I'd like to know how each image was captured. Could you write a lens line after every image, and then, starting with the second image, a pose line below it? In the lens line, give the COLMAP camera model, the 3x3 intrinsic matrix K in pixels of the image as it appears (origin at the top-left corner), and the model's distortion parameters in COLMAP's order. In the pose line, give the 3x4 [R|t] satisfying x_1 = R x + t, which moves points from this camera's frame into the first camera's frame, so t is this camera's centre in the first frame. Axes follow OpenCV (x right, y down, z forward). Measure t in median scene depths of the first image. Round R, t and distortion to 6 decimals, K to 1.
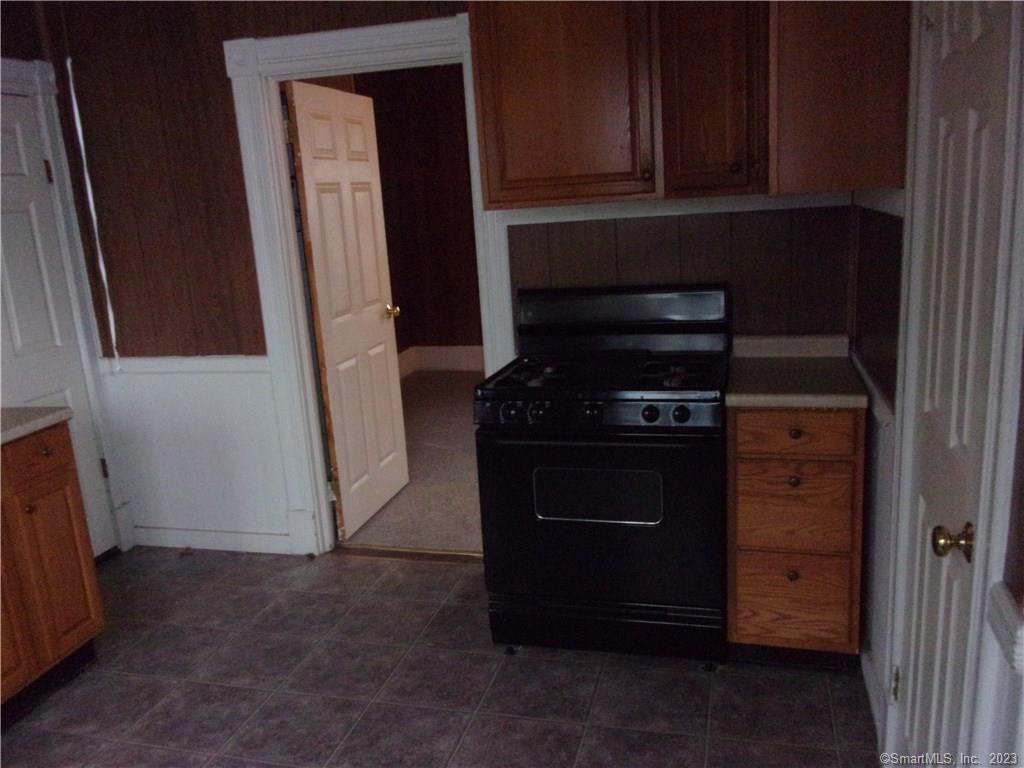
lens RADIAL K [[859.3, 0, 507.6], [0, 859.3, 382.9], [0, 0, 1]] dist [0.015113, -0.051684]
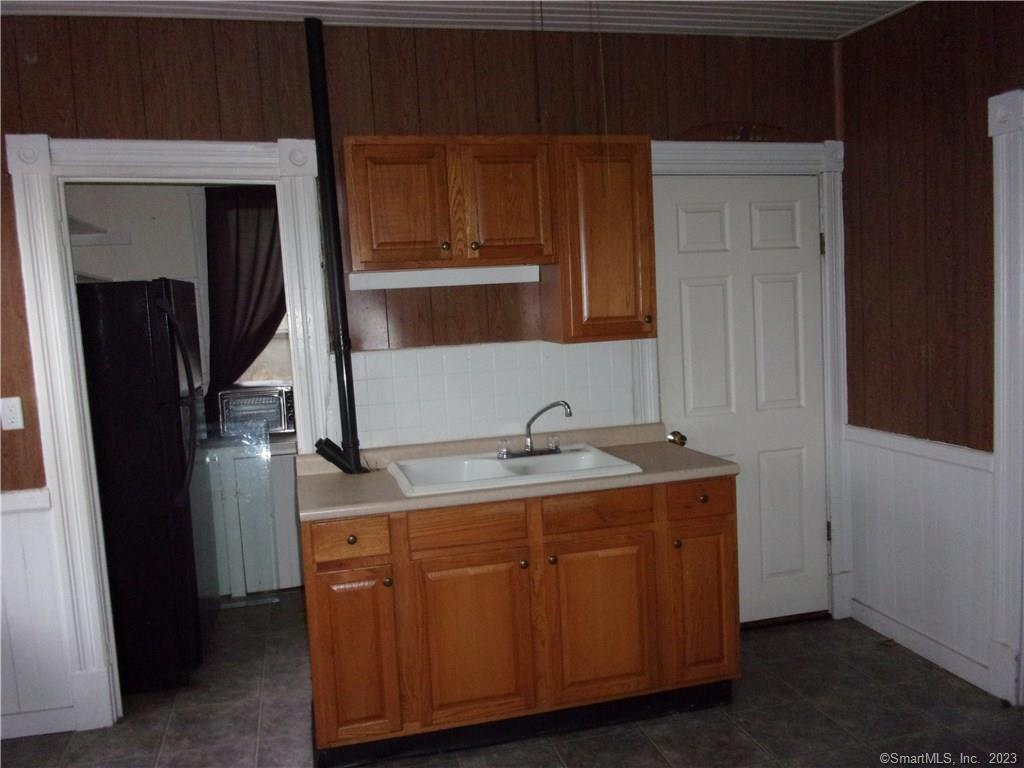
lens RADIAL K [[859.3, 0, 508.9], [0, 859.3, 384.0], [0, 0, 1]] dist [0.015113, -0.051684]
pose [[0.497705, 0.123767, -0.858470, 0.207069], [-0.177157, 0.983407, 0.039071, -0.048034], [0.849061, 0.132638, 0.511373, 0.148125]]
